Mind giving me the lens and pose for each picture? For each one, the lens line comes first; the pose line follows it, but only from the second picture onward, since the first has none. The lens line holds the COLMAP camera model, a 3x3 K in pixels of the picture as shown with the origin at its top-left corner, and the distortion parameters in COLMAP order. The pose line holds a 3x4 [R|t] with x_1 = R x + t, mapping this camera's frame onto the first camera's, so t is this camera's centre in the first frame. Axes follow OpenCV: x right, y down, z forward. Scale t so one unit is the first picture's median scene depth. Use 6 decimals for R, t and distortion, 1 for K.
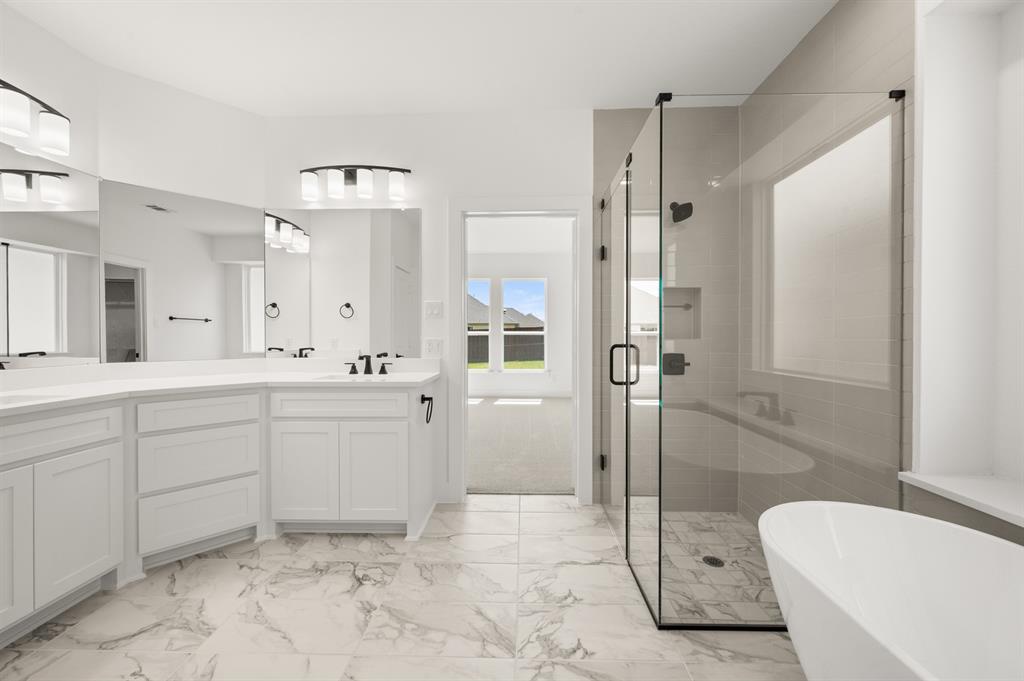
lens RADIAL K [[403.0, 0, 512.5], [0, 403.0, 338.5], [0, 0, 1]] dist [0.001319, -0.000228]
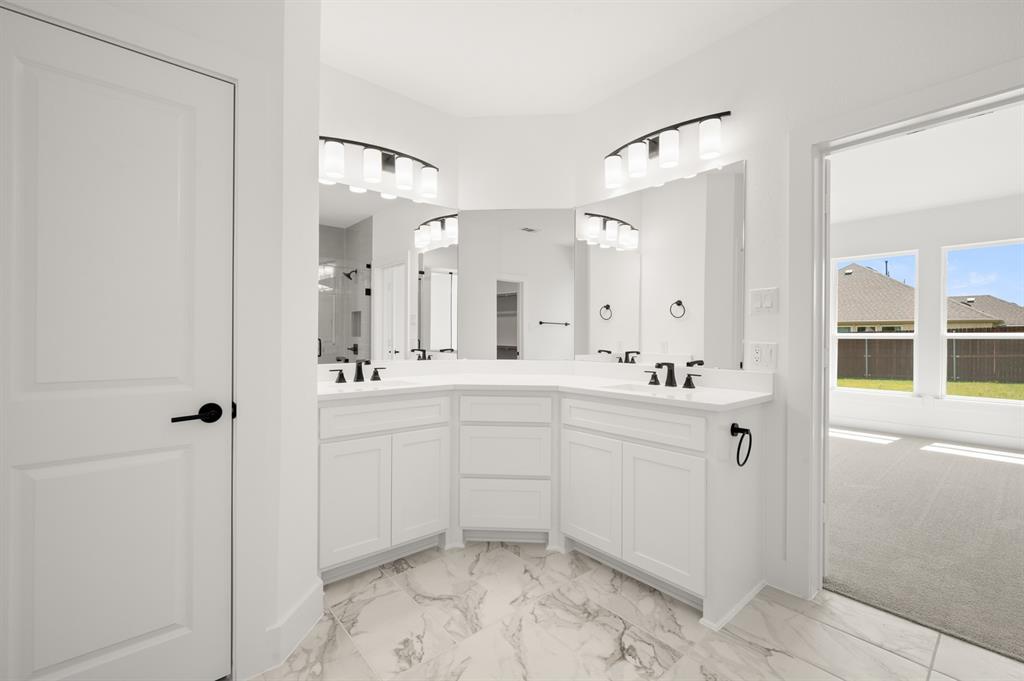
lens RADIAL K [[435.8, 0, 512.6], [0, 435.8, 338.6], [0, 0, 1]] dist [-0.000704, -0.000313]
pose [[0.671274, 0.005124, -0.741192, 0.070620], [-0.011072, 0.999934, -0.003115, 0.000188], [0.741127, 0.010297, 0.671286, 0.192634]]
